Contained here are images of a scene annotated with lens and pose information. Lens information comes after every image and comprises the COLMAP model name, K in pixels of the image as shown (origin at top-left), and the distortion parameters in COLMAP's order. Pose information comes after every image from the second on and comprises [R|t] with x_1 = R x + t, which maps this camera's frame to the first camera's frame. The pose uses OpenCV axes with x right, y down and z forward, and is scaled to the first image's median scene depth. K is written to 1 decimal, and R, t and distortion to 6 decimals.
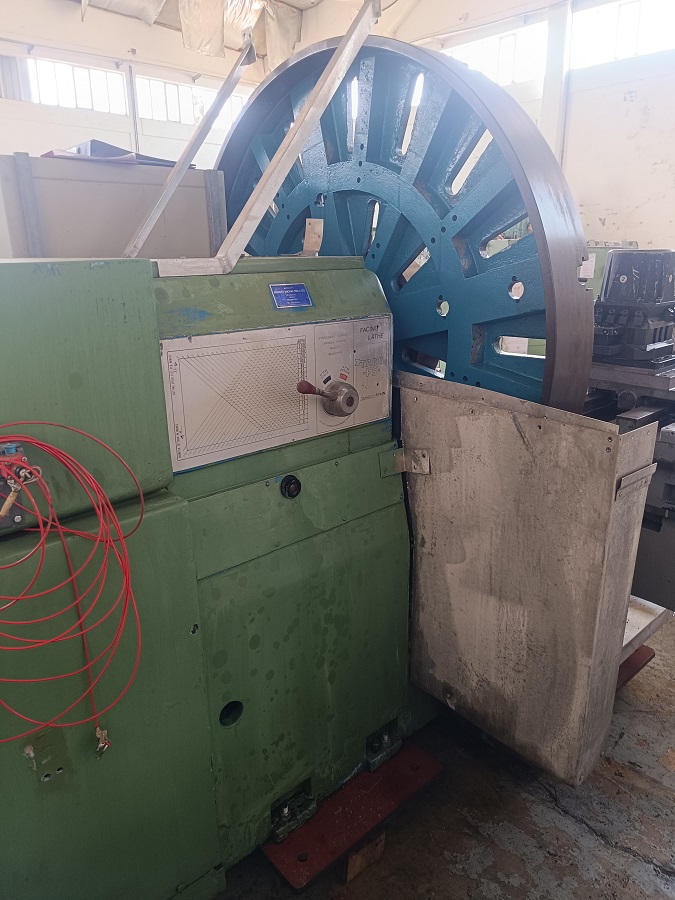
lens RADIAL K [[623.7, 0, 337.5], [0, 623.7, 450.0], [0, 0, 1]] dist [0.026923, -0.033428]
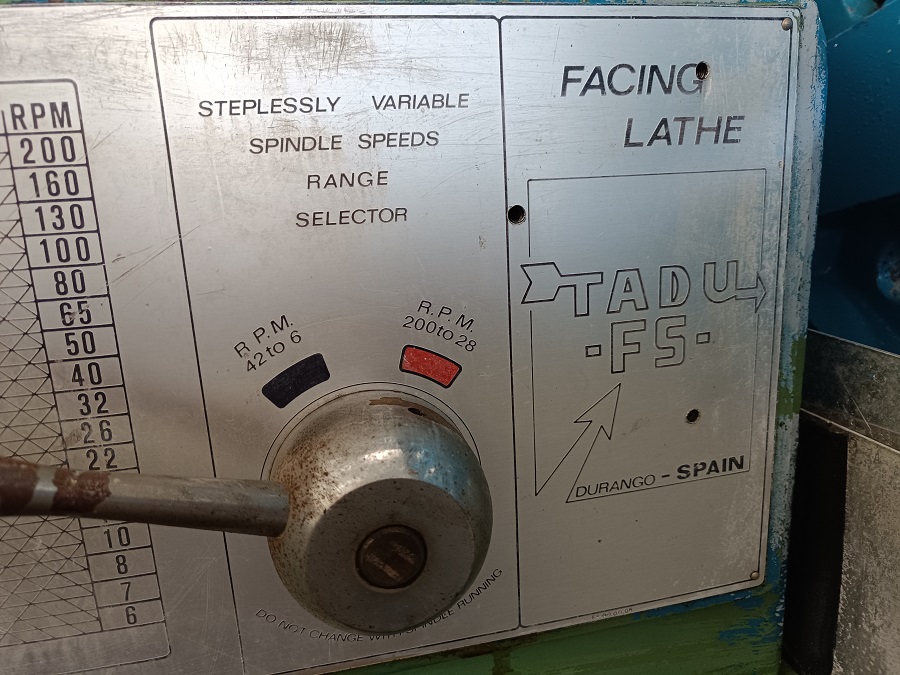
lens RADIAL K [[612.1, 0, 436.7], [0, 612.1, 321.8], [0, 0, 1]] dist [-0.021536, 0.000945]
pose [[0.866752, 0.071677, -0.493563, 0.093204], [-0.110529, 0.992617, -0.049949, -0.126550], [0.486338, 0.097846, 0.868275, 0.901477]]
